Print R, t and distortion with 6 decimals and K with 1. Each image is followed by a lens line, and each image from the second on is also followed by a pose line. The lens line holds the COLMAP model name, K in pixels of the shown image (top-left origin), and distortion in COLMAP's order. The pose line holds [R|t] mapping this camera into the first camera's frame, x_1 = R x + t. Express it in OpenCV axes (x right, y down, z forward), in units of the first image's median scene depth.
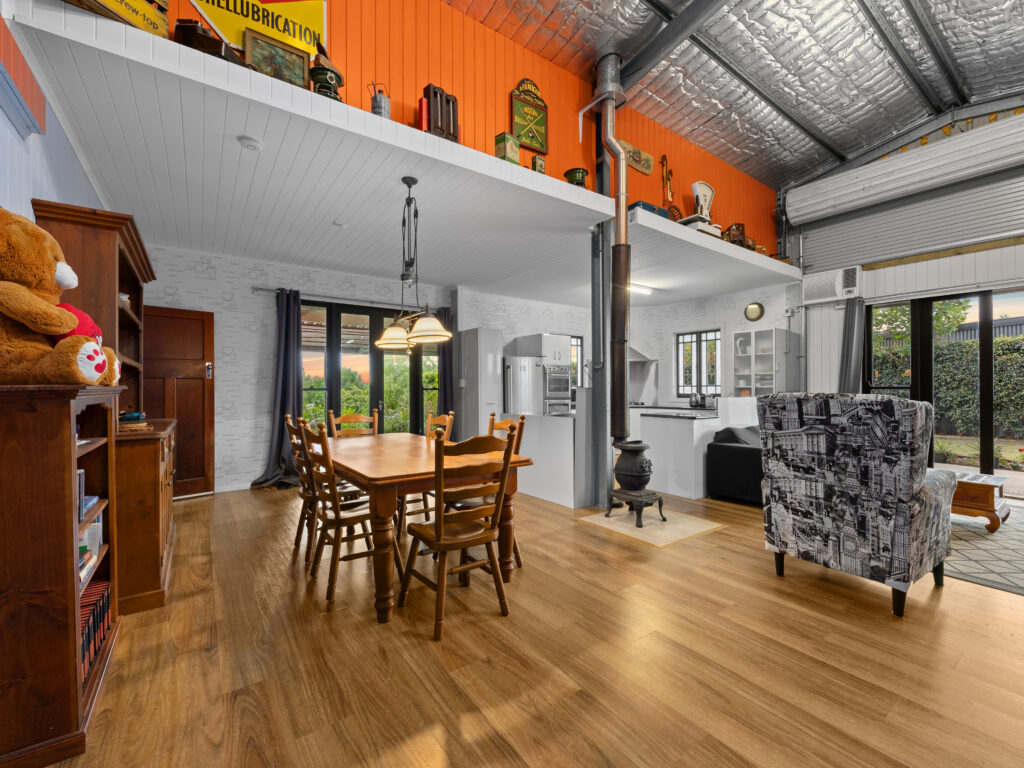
lens RADIAL K [[440.6, 0, 511.9], [0, 440.6, 386.3], [0, 0, 1]] dist [-0.003312, -0.000362]
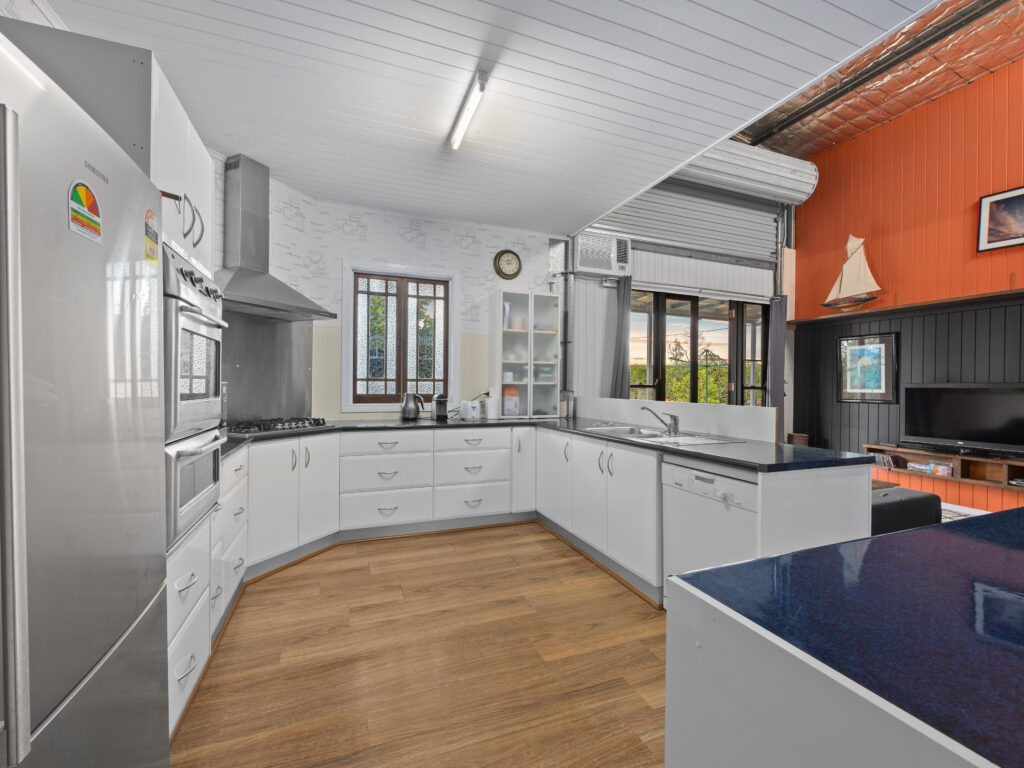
lens RADIAL K [[440.6, 0, 514.8], [0, 440.6, 383.7], [0, 0, 1]] dist [-0.003312, -0.000362]
pose [[0.237257, 0.000632, 0.971447, -0.058807], [-0.013198, 0.999910, 0.002573, 0.000874], [-0.971357, -0.013431, 0.237244, 0.747830]]
